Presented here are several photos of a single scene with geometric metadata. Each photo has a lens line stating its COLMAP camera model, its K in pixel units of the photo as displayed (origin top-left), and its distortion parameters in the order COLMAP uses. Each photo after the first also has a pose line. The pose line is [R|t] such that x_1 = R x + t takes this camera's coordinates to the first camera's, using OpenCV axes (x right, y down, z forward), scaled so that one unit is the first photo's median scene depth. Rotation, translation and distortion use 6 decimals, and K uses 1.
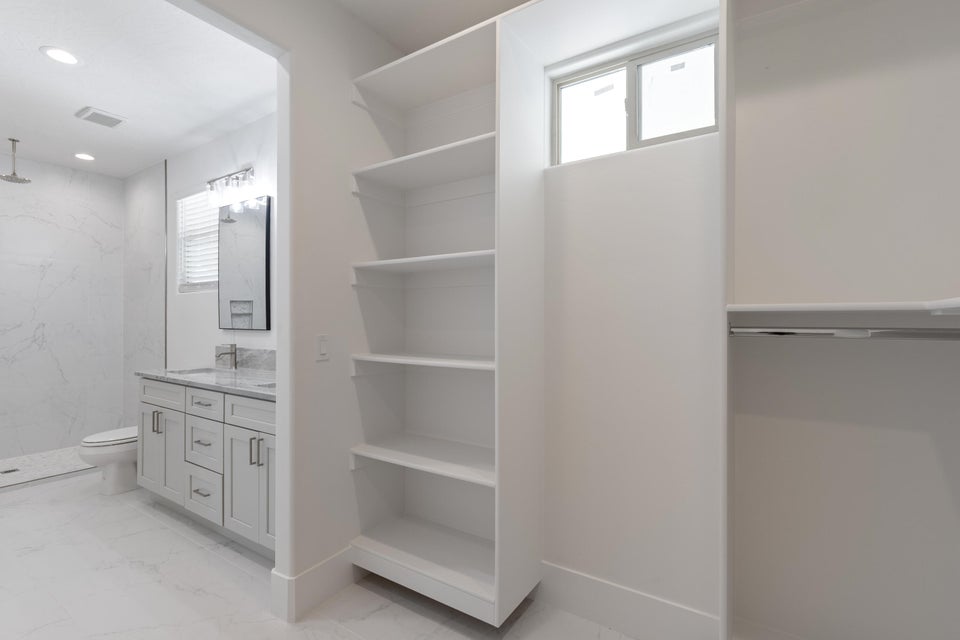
lens RADIAL K [[446.4, 0, 481.4], [0, 446.4, 320.3], [0, 0, 1]] dist [-0.003615, 0.000045]
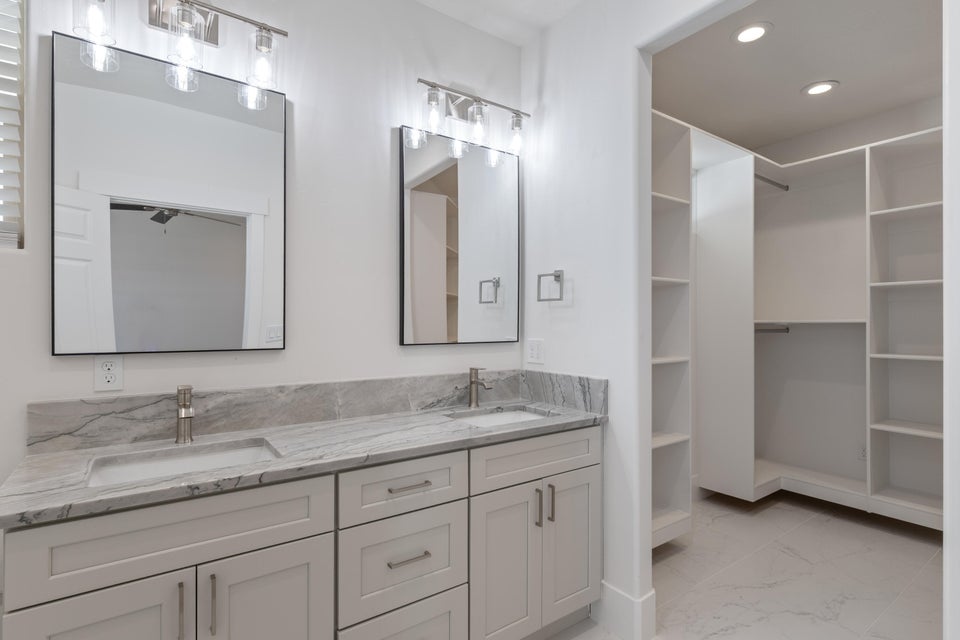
lens RADIAL K [[459.9, 0, 477.7], [0, 459.9, 324.0], [0, 0, 1]] dist [-0.001055, -0.000700]
pose [[0.378824, -0.001706, 0.925467, -0.767708], [0.002727, 0.999996, 0.000727, -0.006844], [-0.925465, 0.002249, 0.378827, 0.494728]]
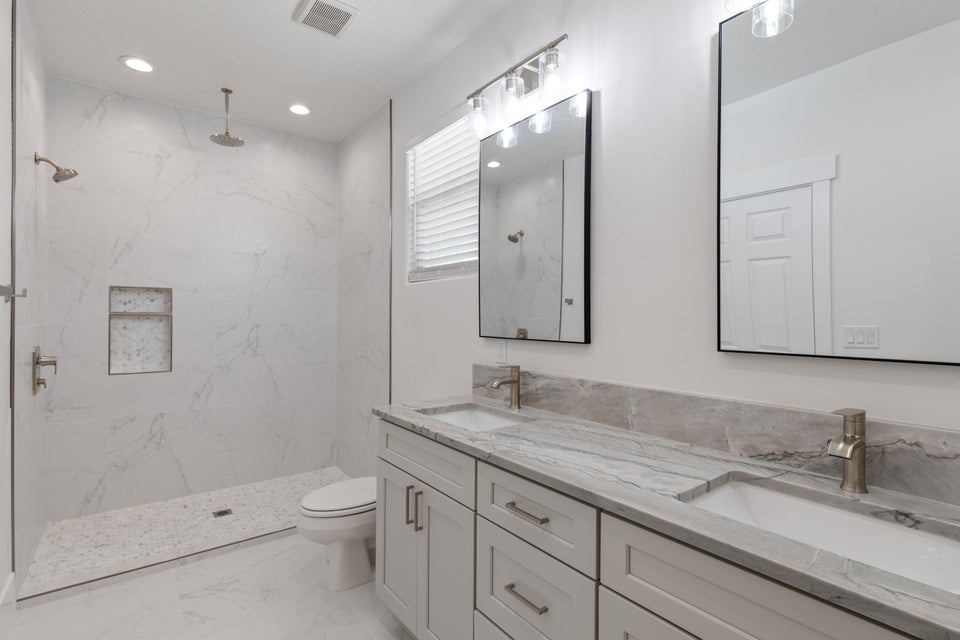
lens RADIAL K [[459.9, 0, 477.6], [0, 459.9, 317.8], [0, 0, 1]] dist [-0.001055, -0.000700]
pose [[0.943032, 0.002026, -0.332695, -0.358381], [-0.001562, 0.999997, 0.001662, -0.008073], [0.332698, -0.001048, 0.943033, 0.375785]]
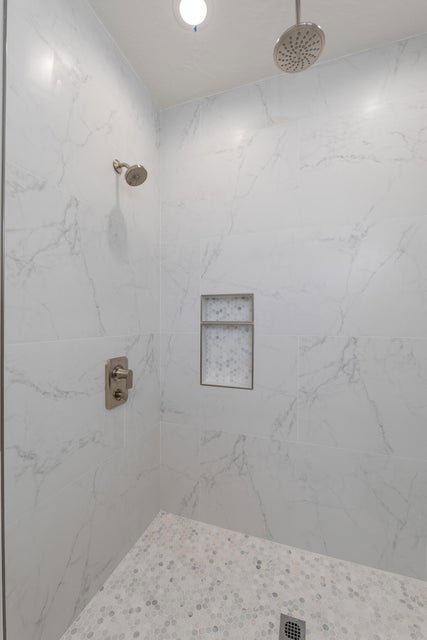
lens RADIAL K [[263.5, 0, 214.8], [0, 263.5, 322.1], [0, 0, 1]] dist [-0.010413, 0.000300]
pose [[0.245699, 0.002126, -0.969344, -0.779698], [0.000697, 0.999997, 0.002370, -0.015769], [0.969346, -0.001258, 0.245697, 0.824758]]
